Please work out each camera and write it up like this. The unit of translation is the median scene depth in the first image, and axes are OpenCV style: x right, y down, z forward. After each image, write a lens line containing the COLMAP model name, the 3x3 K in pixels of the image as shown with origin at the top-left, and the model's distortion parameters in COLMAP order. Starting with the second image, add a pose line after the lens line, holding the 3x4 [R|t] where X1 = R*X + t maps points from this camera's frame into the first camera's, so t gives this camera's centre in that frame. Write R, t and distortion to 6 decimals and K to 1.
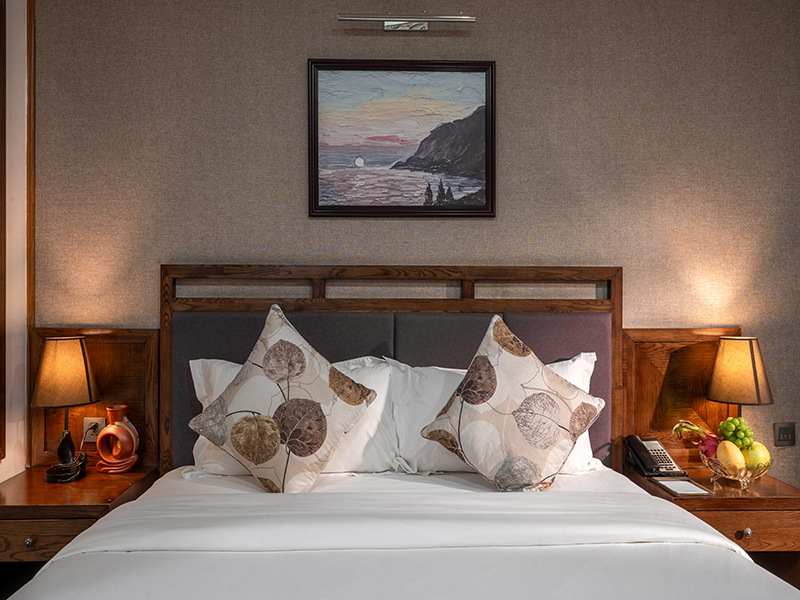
lens RADIAL K [[580.8, 0, 379.7], [0, 580.8, 298.7], [0, 0, 1]] dist [0.003423, 0.010708]
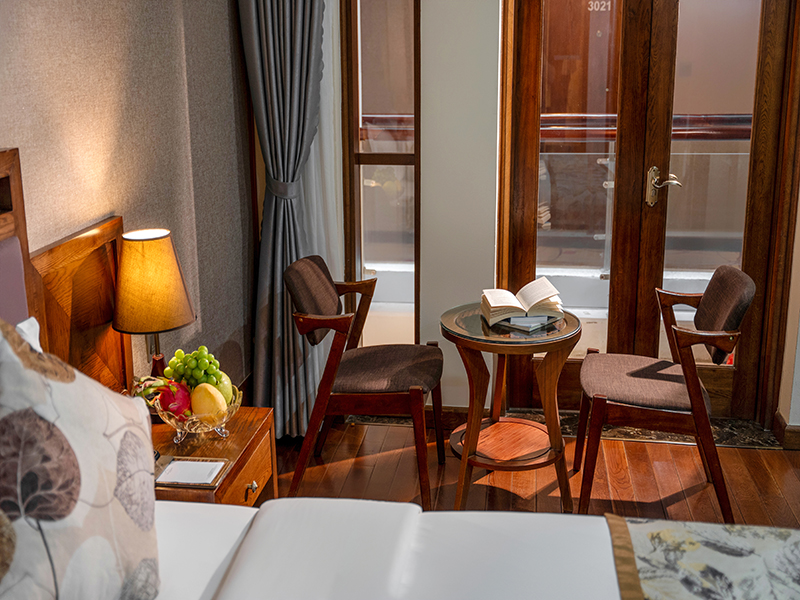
lens RADIAL K [[918.5, 0, 400.8], [0, 918.5, 254.4], [0, 0, 1]] dist [-0.002210, 0.000000]
pose [[0.160264, -0.236266, 0.958381, -0.361869], [0.017514, 0.971459, 0.236562, -0.153393], [-0.986919, -0.021127, 0.159828, 0.514340]]
